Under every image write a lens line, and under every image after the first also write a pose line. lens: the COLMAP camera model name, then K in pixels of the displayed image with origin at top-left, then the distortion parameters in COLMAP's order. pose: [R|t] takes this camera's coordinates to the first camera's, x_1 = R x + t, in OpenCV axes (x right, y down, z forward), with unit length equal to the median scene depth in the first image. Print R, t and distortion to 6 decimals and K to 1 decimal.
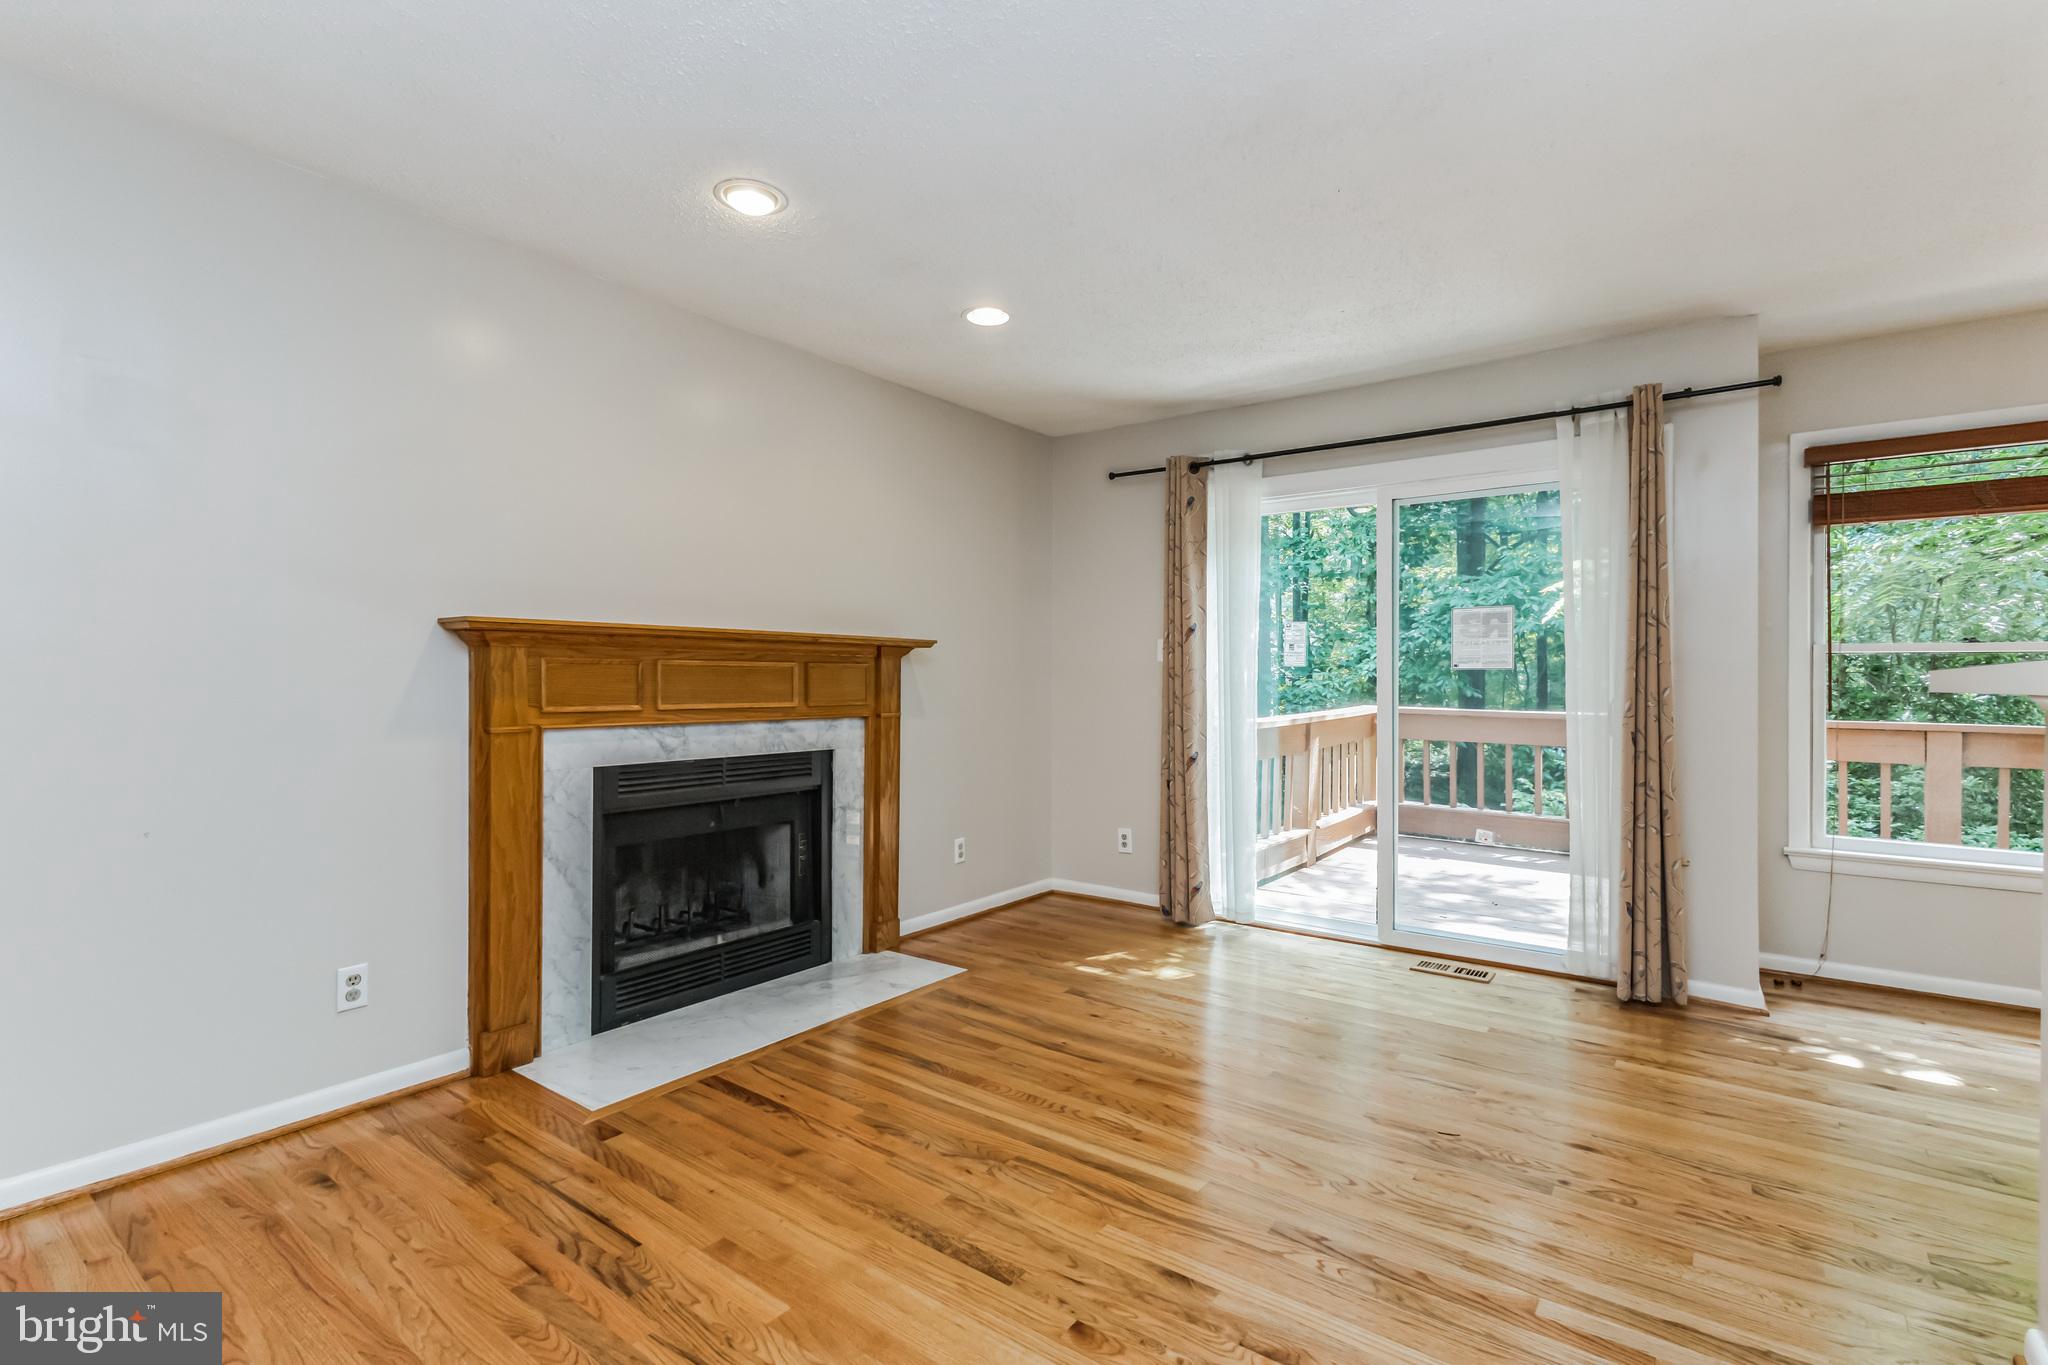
lens RADIAL K [[952.7, 0, 1022.5], [0, 952.7, 678.8], [0, 0, 1]] dist [0.011100, -0.000951]
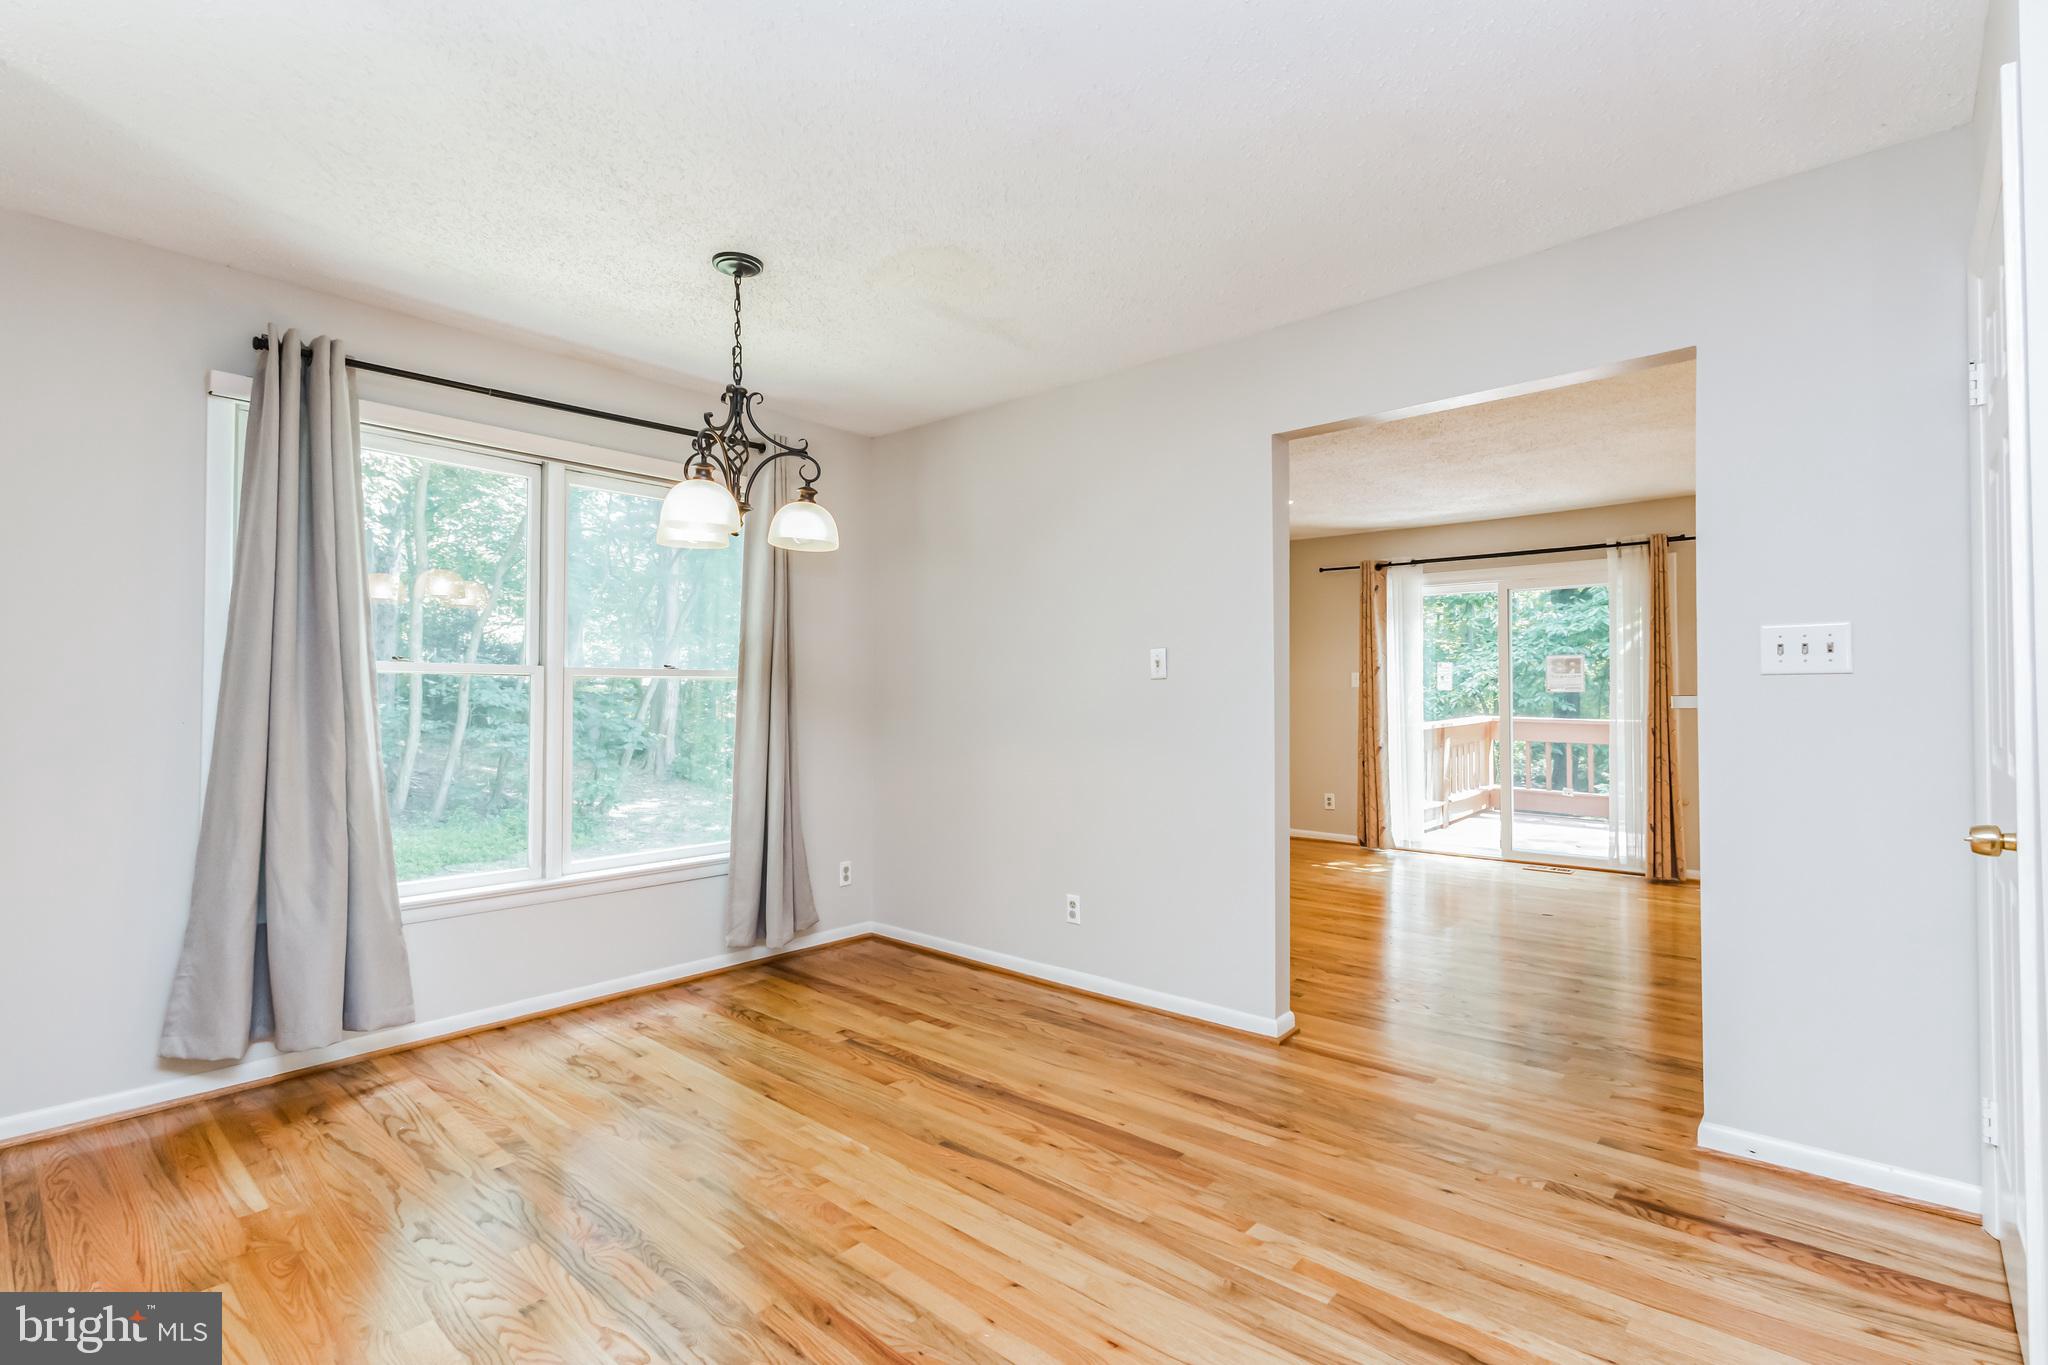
lens RADIAL K [[952.7, 0, 1027.1], [0, 952.7, 686.3], [0, 0, 1]] dist [0.011100, -0.000951]
pose [[0.997055, -0.005522, -0.076493, -0.294214], [0.004806, 0.999943, -0.009549, -0.007465], [0.076542, 0.009154, 0.997024, -0.660797]]
